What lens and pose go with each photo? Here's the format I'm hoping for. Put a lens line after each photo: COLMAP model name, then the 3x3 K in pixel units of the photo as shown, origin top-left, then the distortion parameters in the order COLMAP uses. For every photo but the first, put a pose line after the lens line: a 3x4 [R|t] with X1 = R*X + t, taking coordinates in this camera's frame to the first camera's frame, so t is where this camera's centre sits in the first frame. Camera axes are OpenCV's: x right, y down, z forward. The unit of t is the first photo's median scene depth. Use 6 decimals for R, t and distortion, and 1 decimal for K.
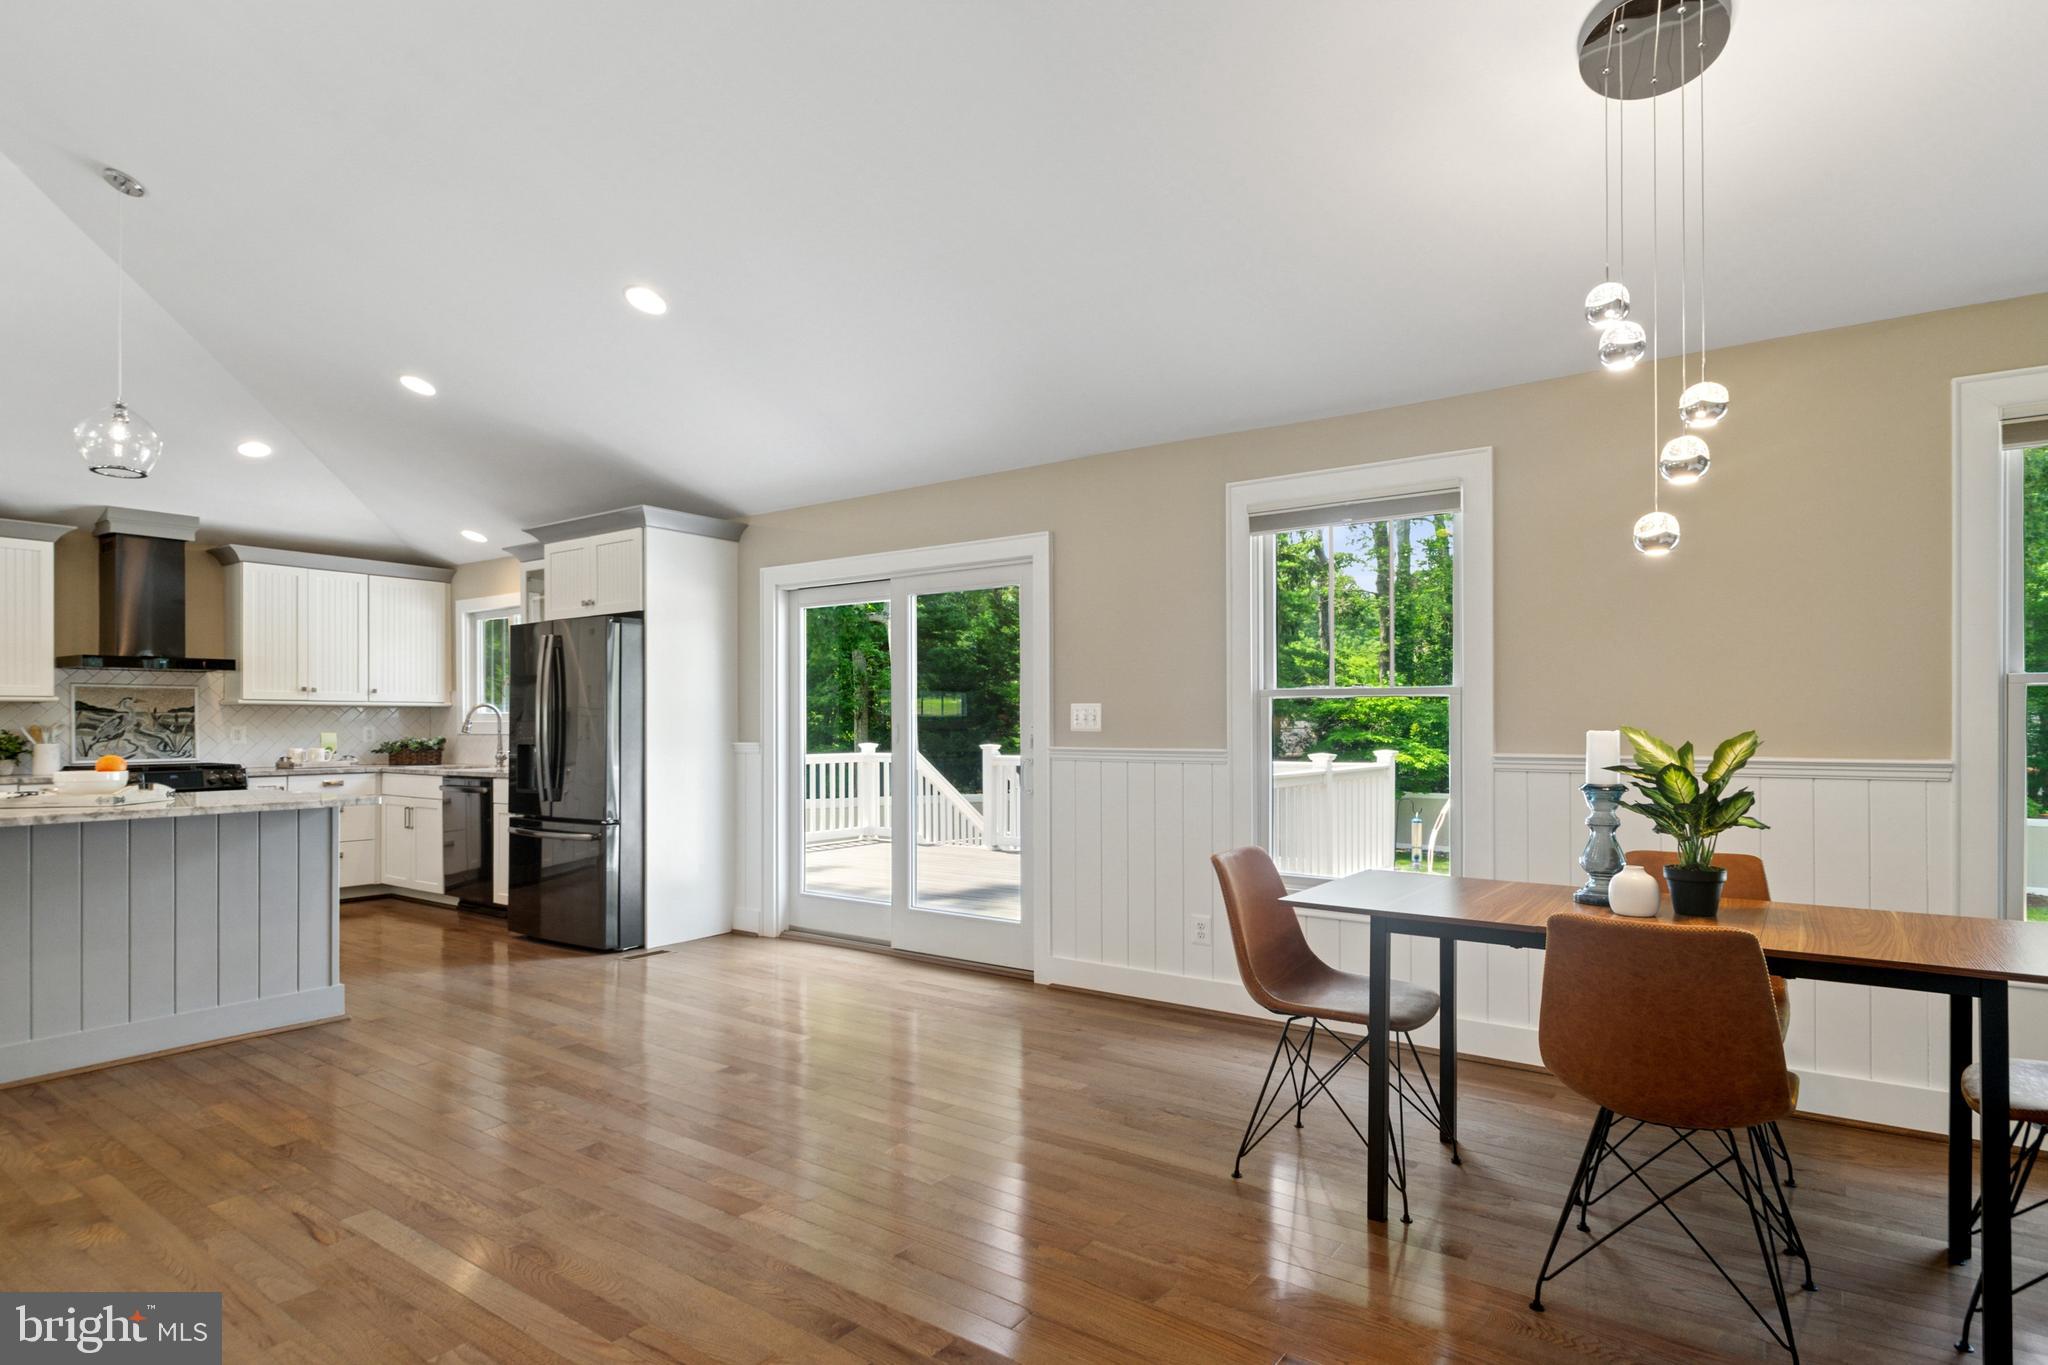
lens RADIAL K [[1095.1, 0, 1057.2], [0, 1095.1, 722.5], [0, 0, 1]] dist [0.029848, 0.000327]
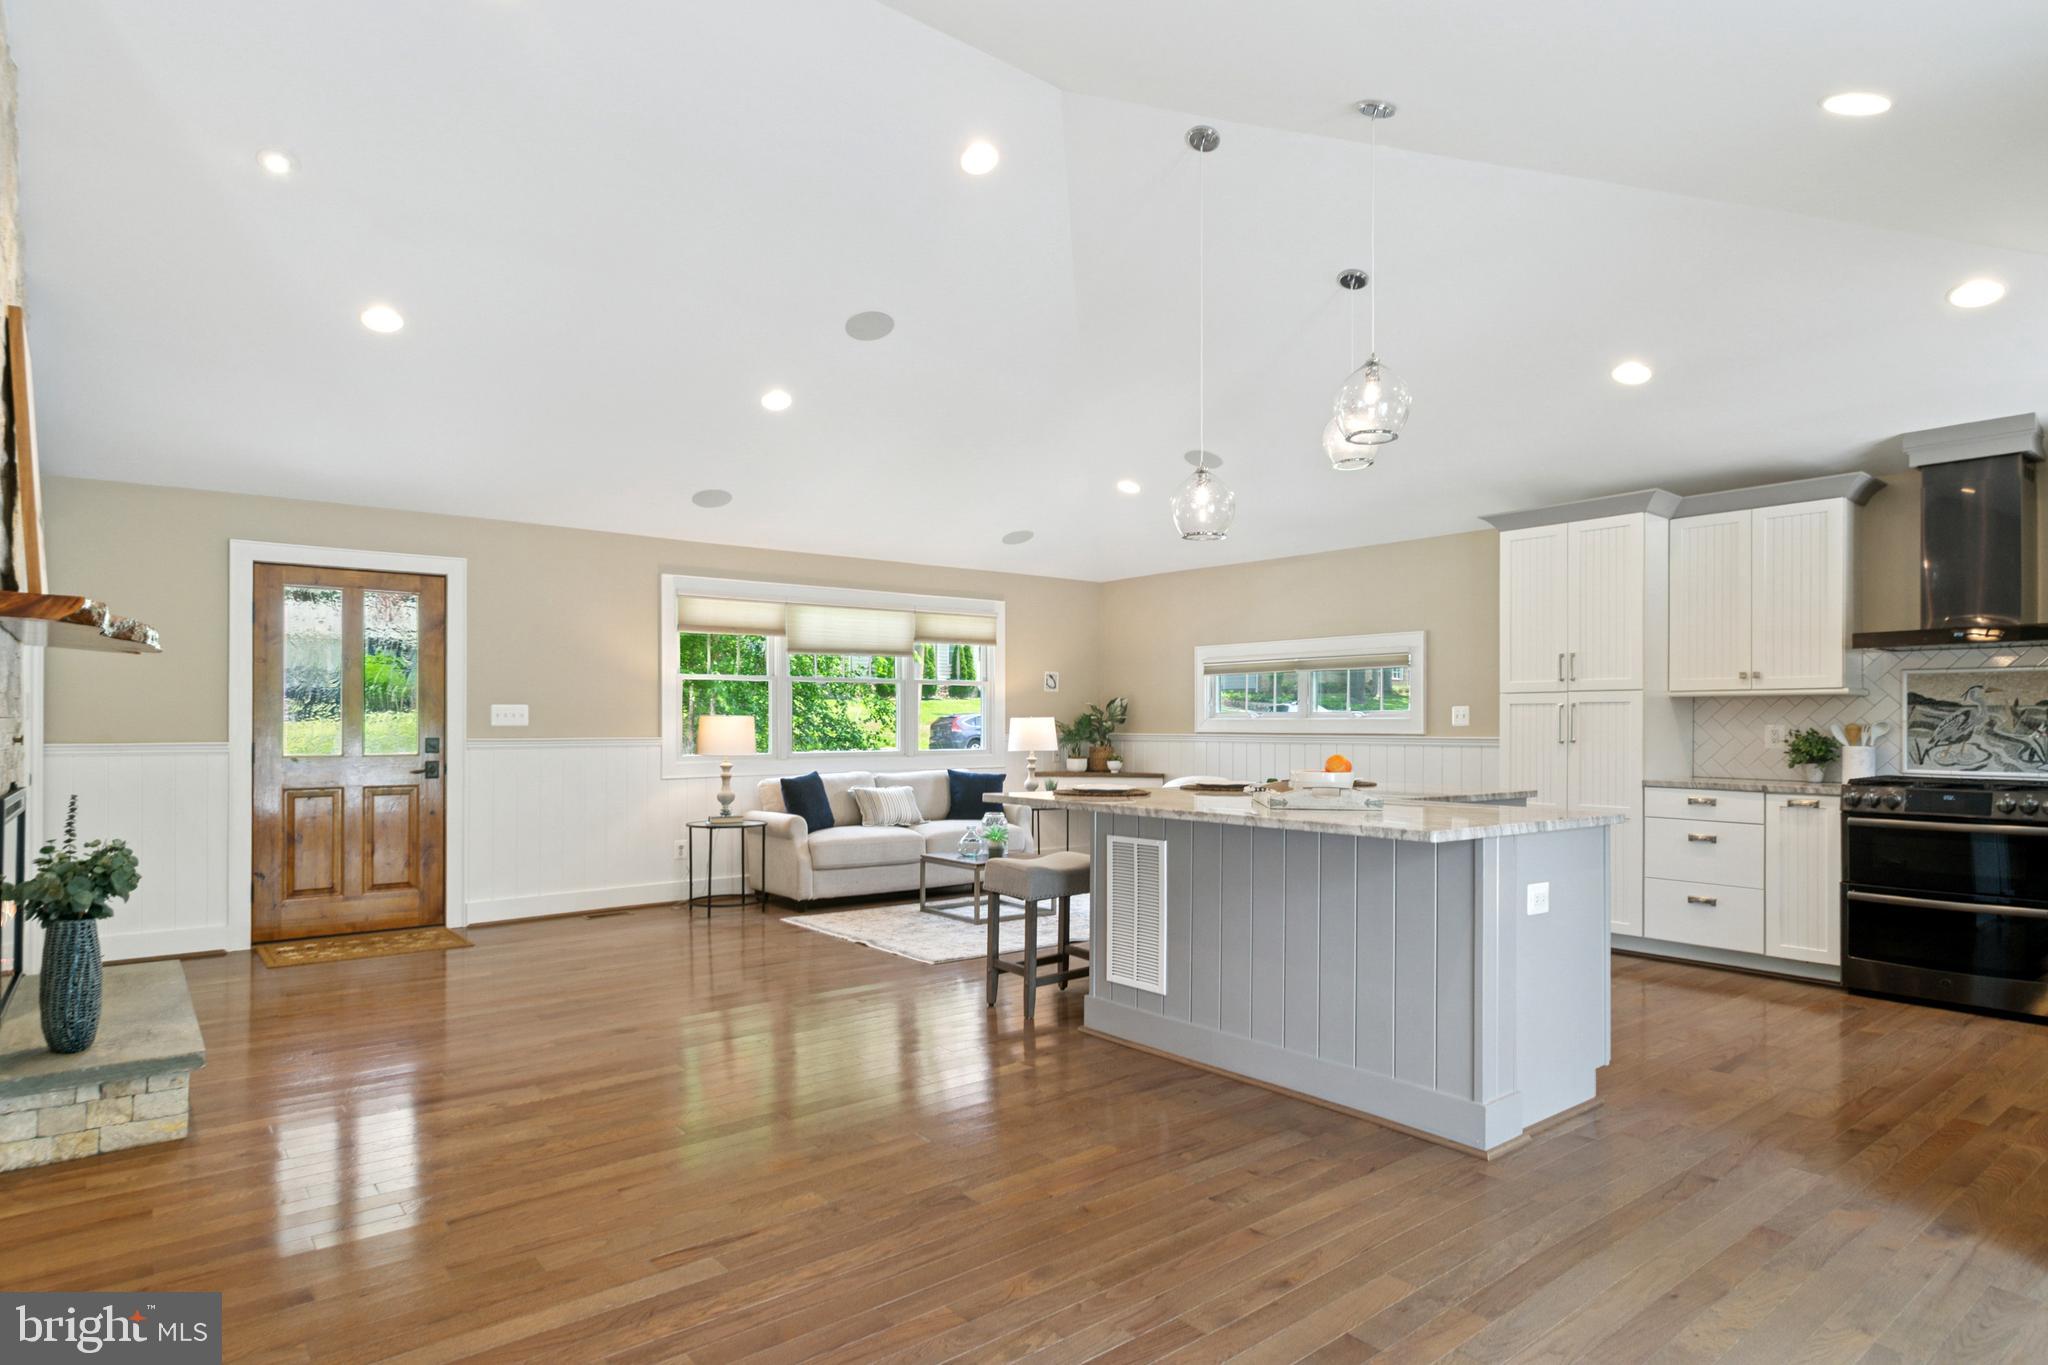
lens RADIAL K [[1111.5, 0, 999.5], [0, 1111.5, 722.5], [0, 0, 1]] dist [0.010037, 0.000048]
pose [[-0.317765, 0.004146, -0.948161, 0.064742], [-0.000913, 0.999989, 0.004678, -0.001352], [0.948169, 0.002352, -0.317757, 0.633549]]
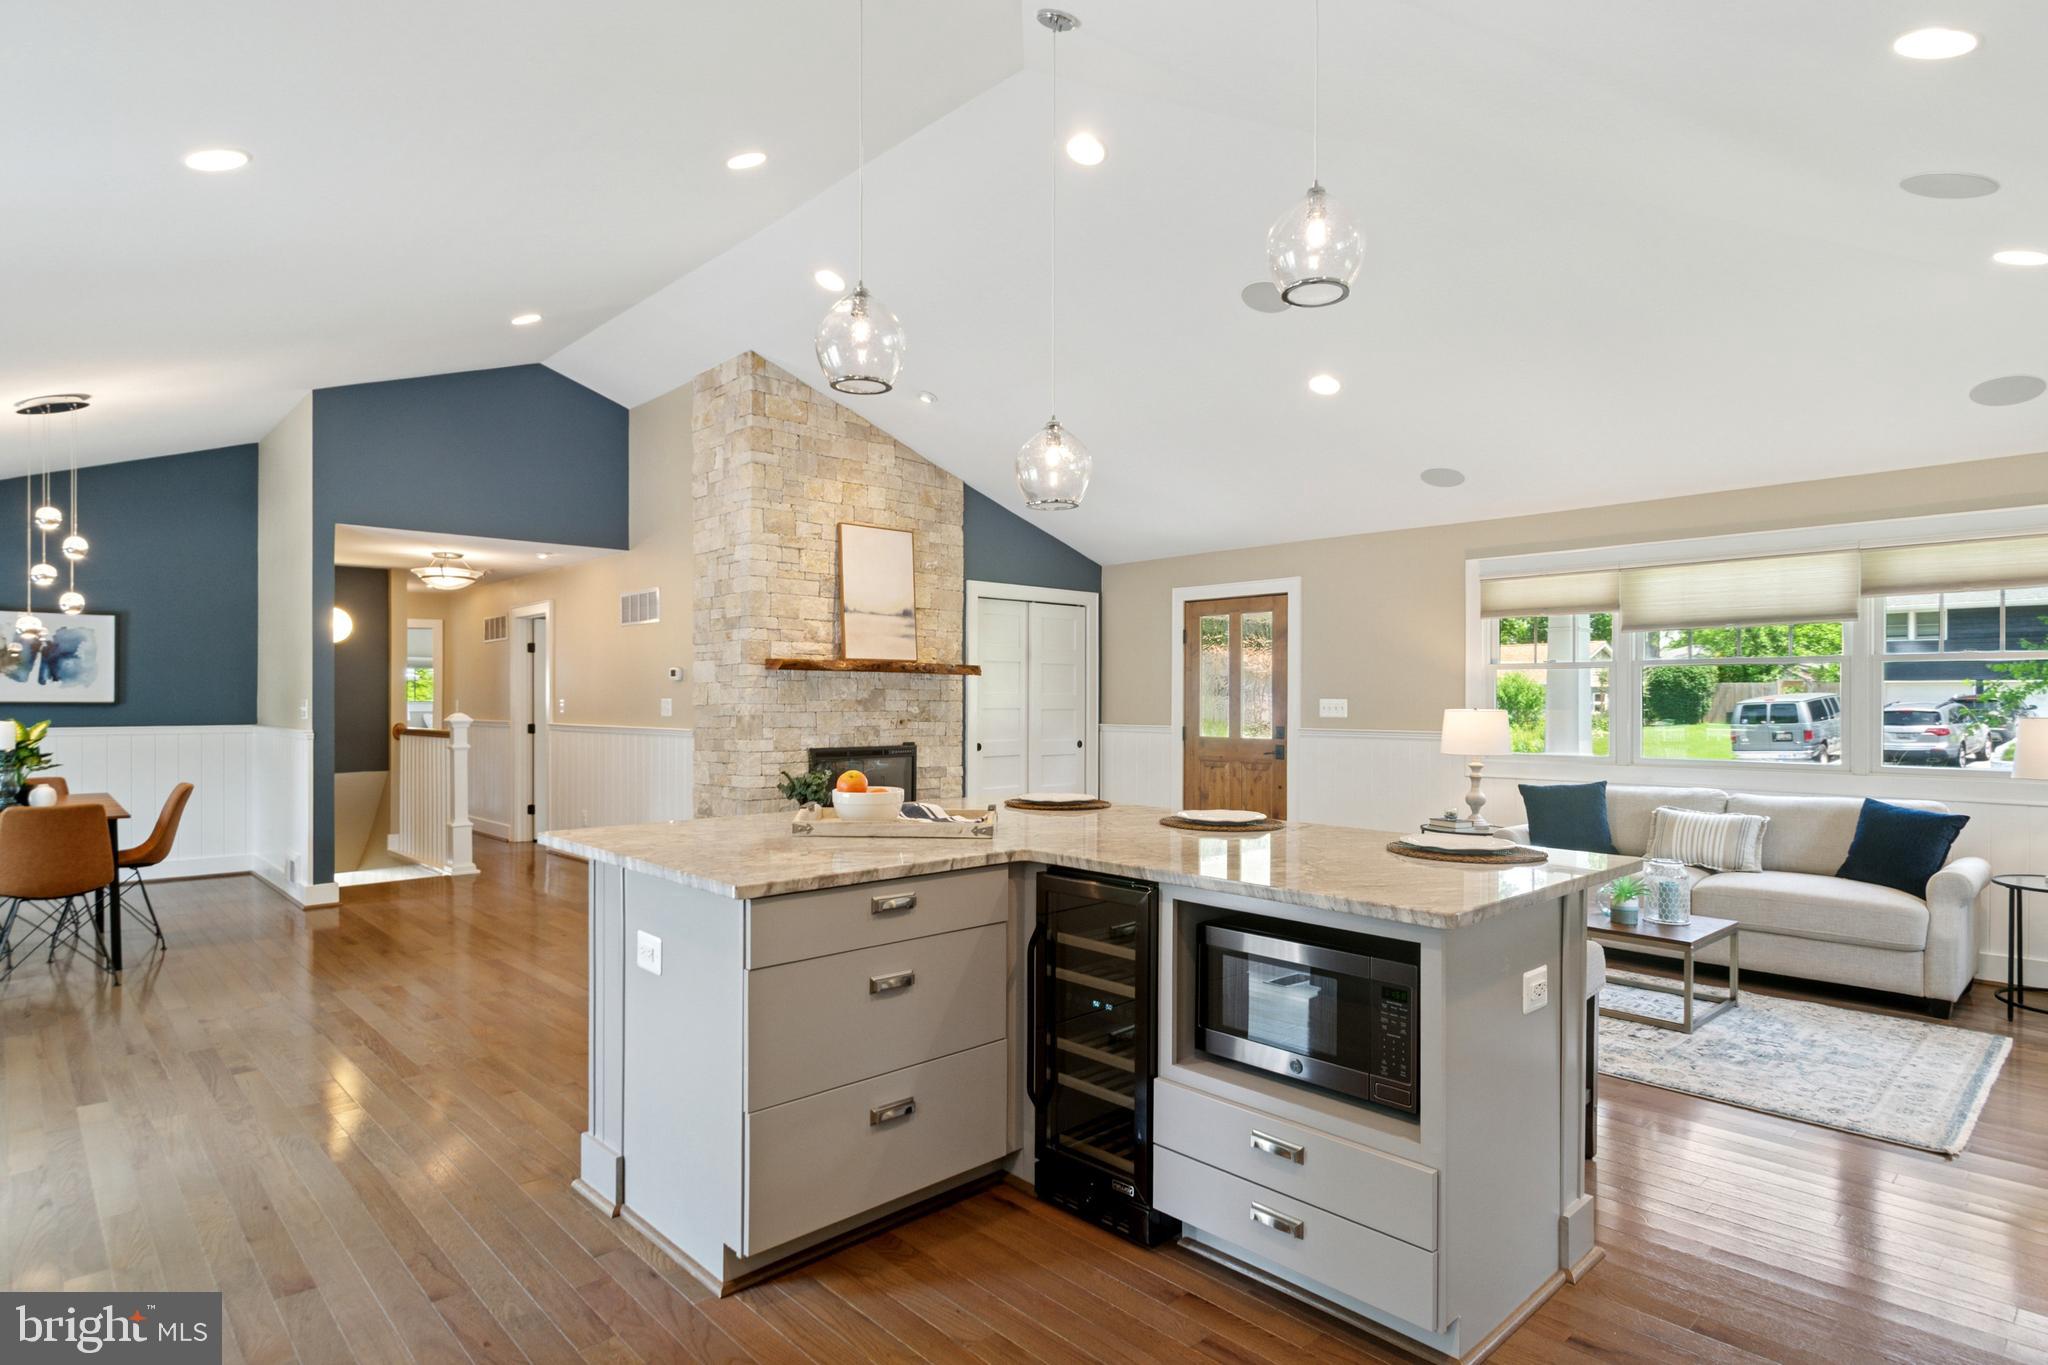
lens RADIAL K [[1081.6, 0, 1015.8], [0, 1081.6, 698.2], [0, 0, 1]] dist [0.004532, -0.001597]
pose [[-0.975696, 0.001244, 0.219126, -0.712454], [0.001210, 0.999999, -0.000287, -0.013668], [-0.219127, -0.000015, -0.975696, 1.068304]]
